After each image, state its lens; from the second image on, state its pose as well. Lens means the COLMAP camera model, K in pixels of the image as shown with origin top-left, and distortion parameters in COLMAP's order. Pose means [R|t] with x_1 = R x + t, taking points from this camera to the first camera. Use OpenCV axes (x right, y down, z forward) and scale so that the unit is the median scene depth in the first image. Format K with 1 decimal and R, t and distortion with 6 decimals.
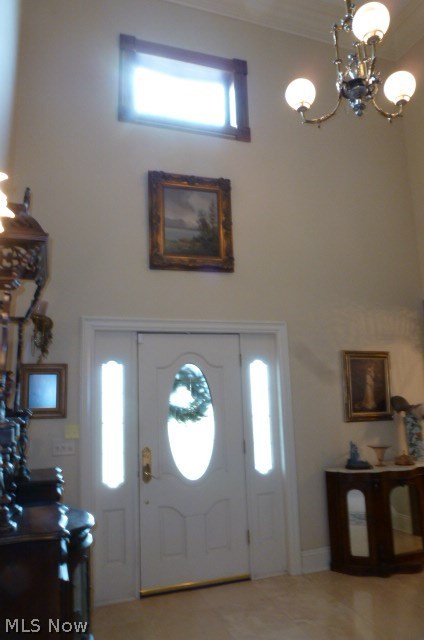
lens RADIAL K [[461.9, 0, 212.8], [0, 461.9, 309.1], [0, 0, 1]] dist [-0.056312, 0.028704]
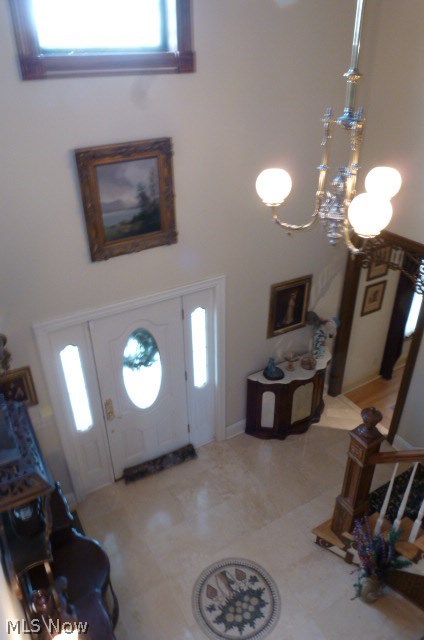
lens RADIAL K [[461.9, 0, 212.8], [0, 461.9, 309.1], [0, 0, 1]] dist [-0.056312, 0.028704]
pose [[0.981836, -0.073614, 0.174871, -0.061115], [-0.052890, 0.778940, 0.624864, -0.596136], [-0.182212, -0.622763, 0.760898, 0.158876]]
